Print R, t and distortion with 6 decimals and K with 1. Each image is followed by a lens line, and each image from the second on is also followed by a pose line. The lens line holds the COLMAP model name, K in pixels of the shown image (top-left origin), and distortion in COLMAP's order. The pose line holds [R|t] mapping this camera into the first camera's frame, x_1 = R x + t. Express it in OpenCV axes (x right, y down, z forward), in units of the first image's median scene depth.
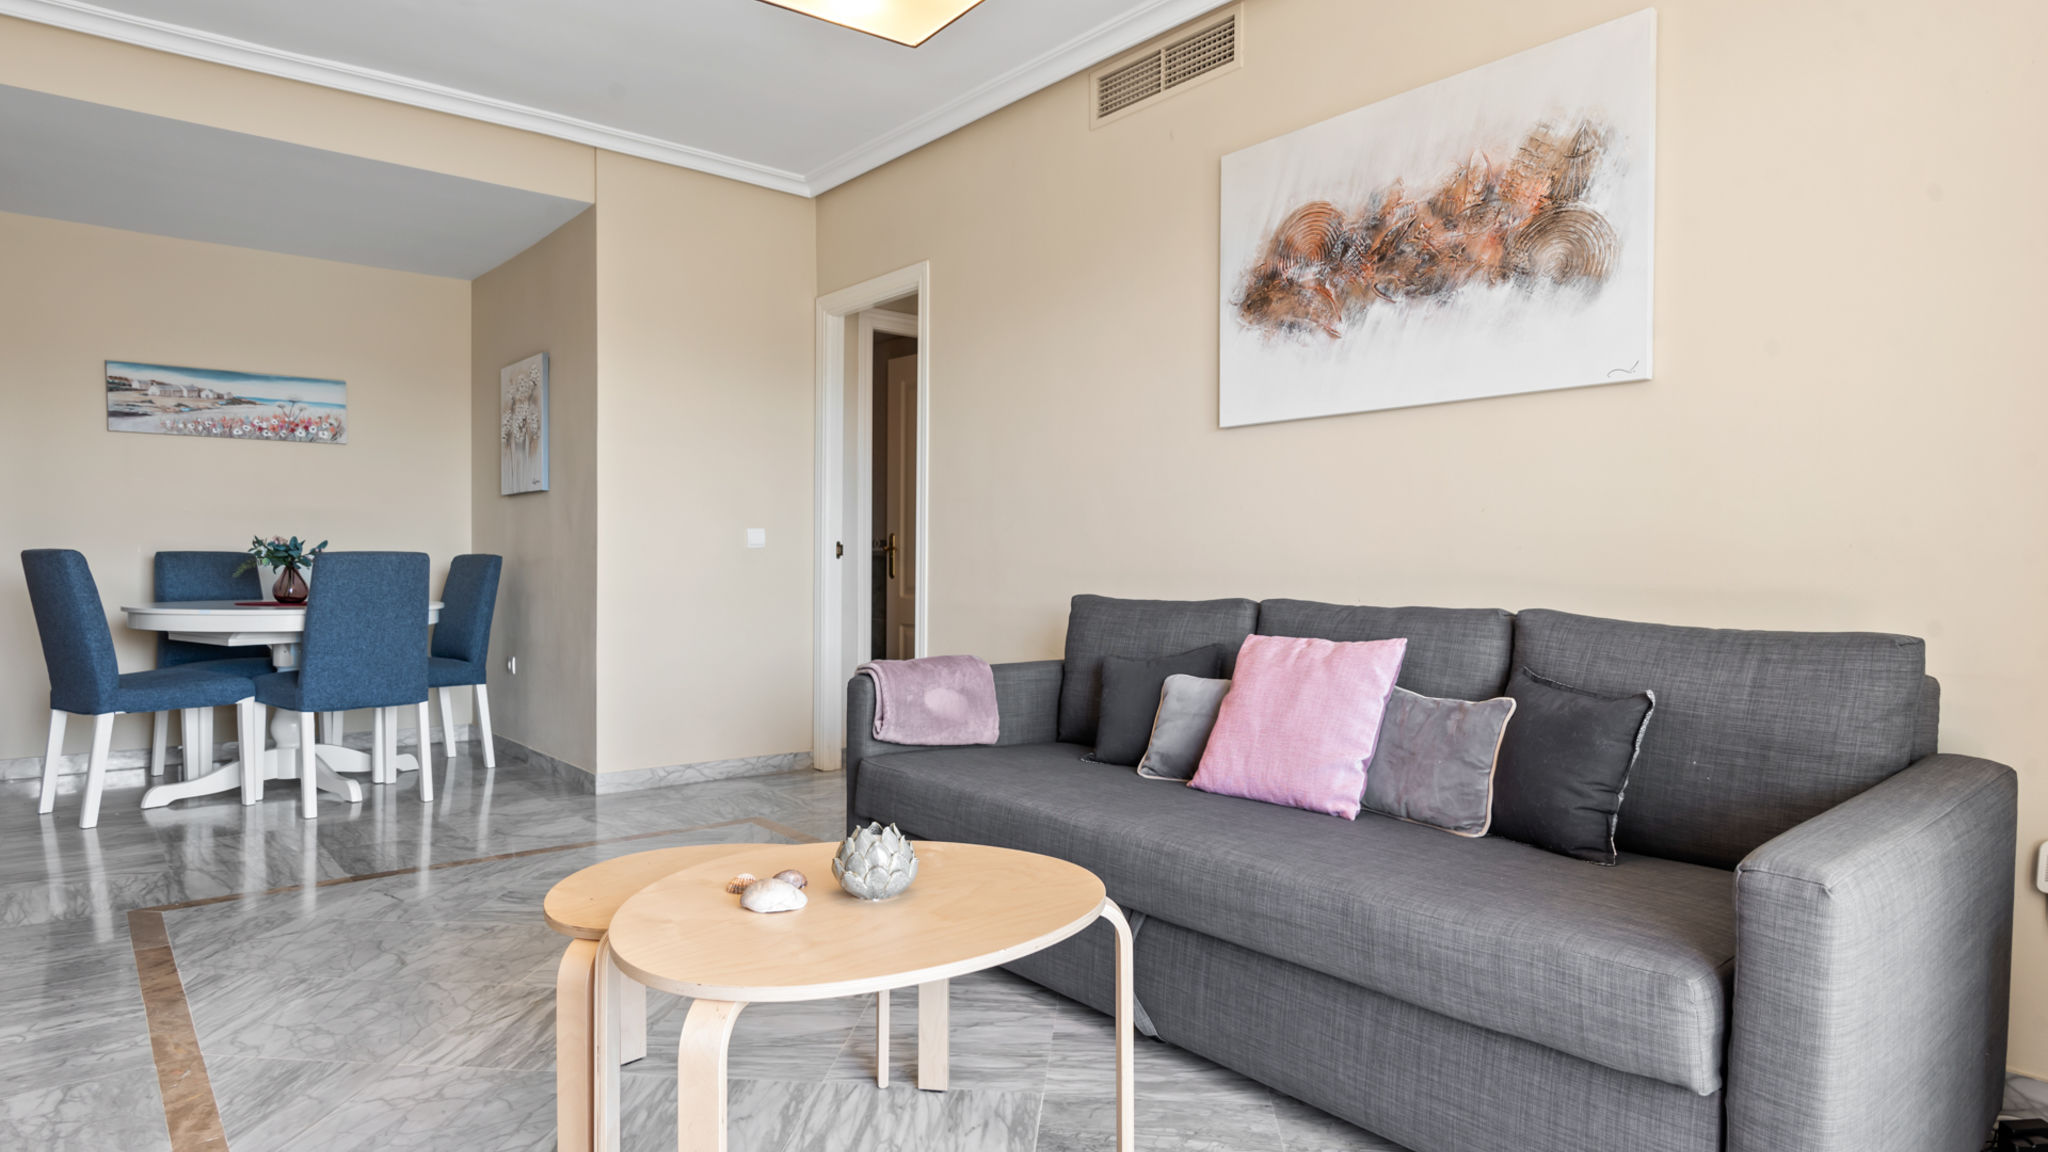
lens RADIAL K [[1151.5, 0, 1019.6], [0, 1151.5, 580.3], [0, 0, 1]] dist [0.002094, 0.005792]
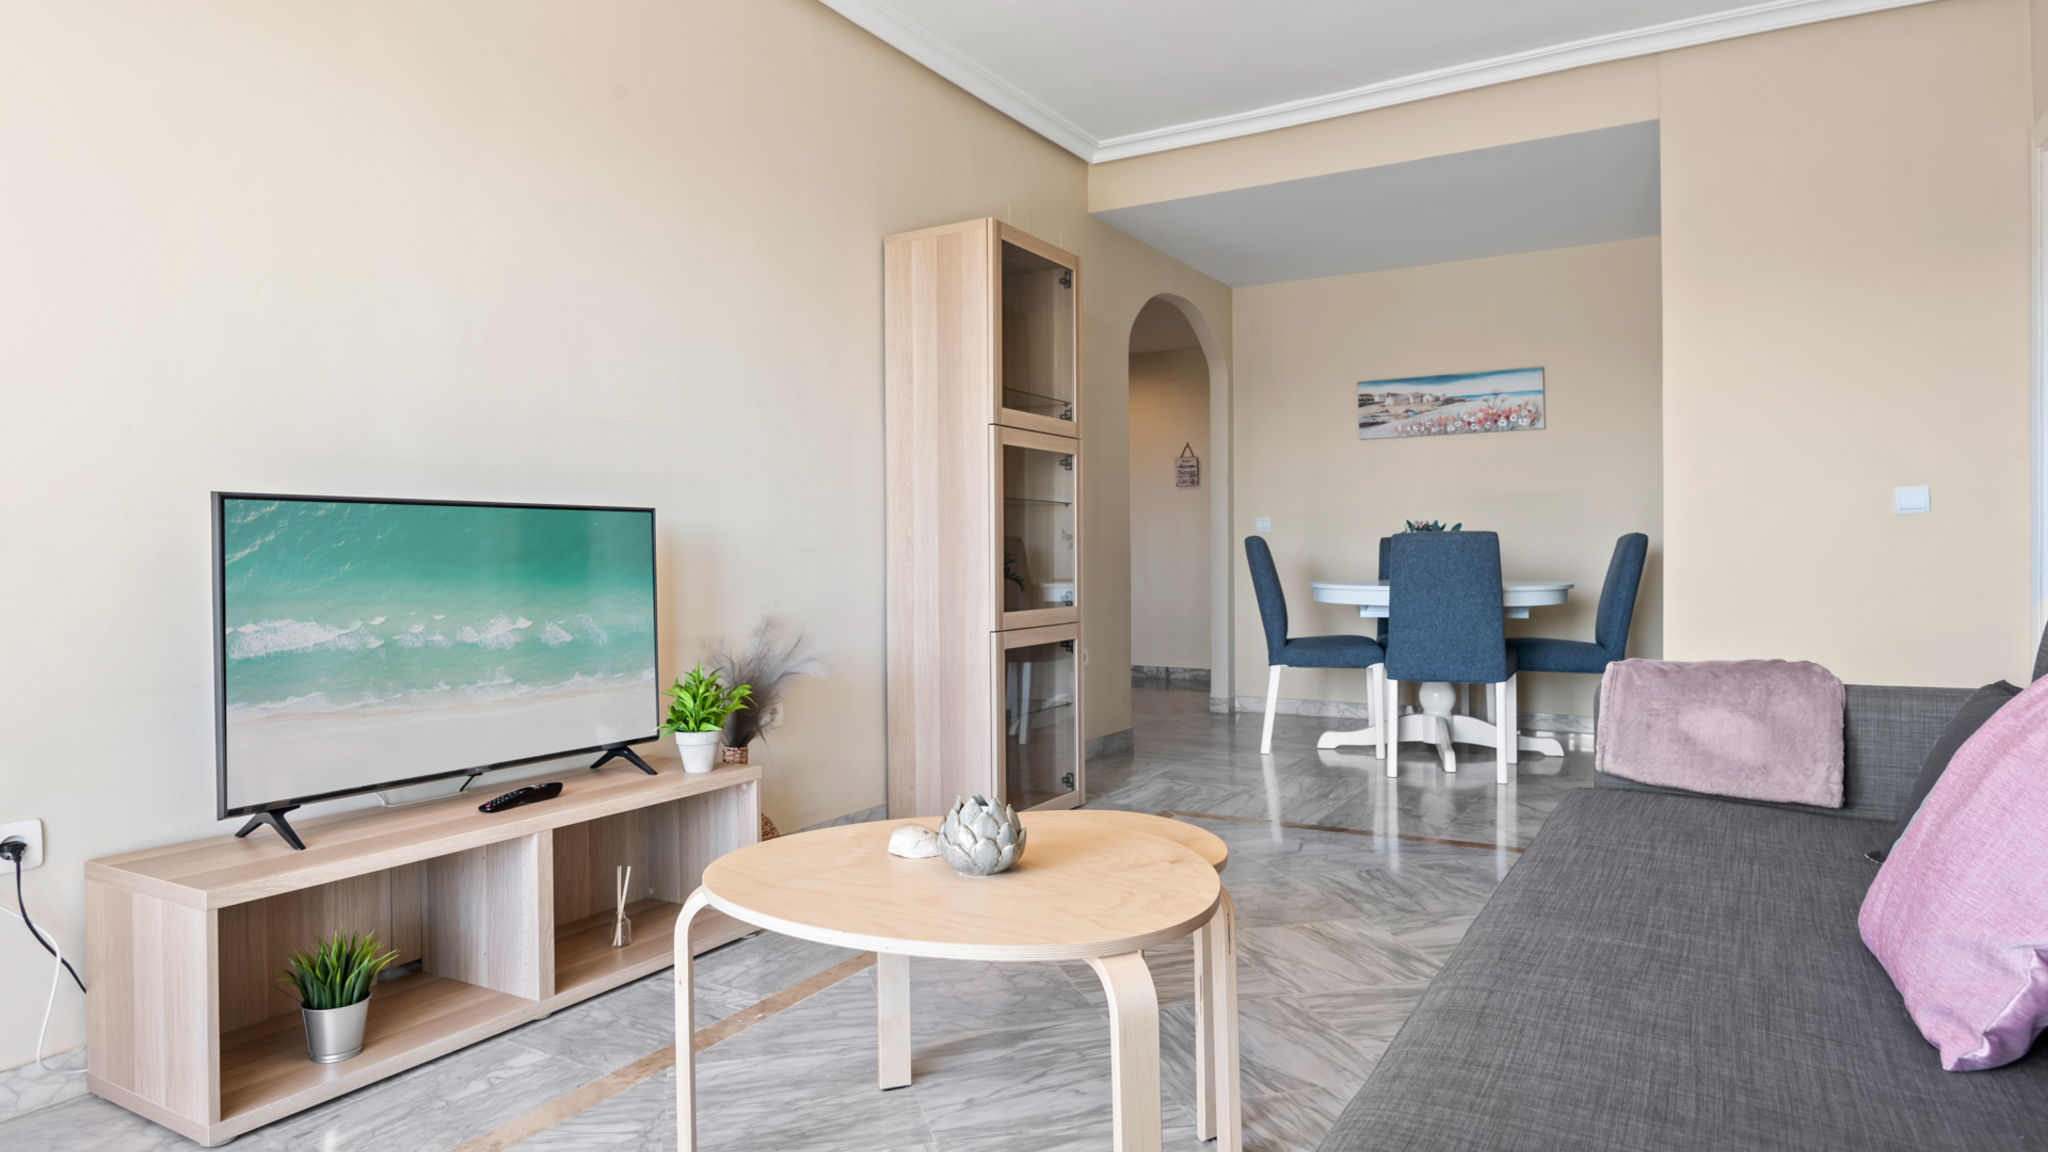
lens RADIAL K [[1200.2, 0, 1031.2], [0, 1200.2, 542.6], [0, 0, 1]] dist [-0.004270, -0.002102]
pose [[0.347215, -0.017719, -0.937618, 0.268549], [-0.007300, 0.999740, -0.021596, 0.009234], [0.937757, 0.014343, 0.346995, 0.229562]]
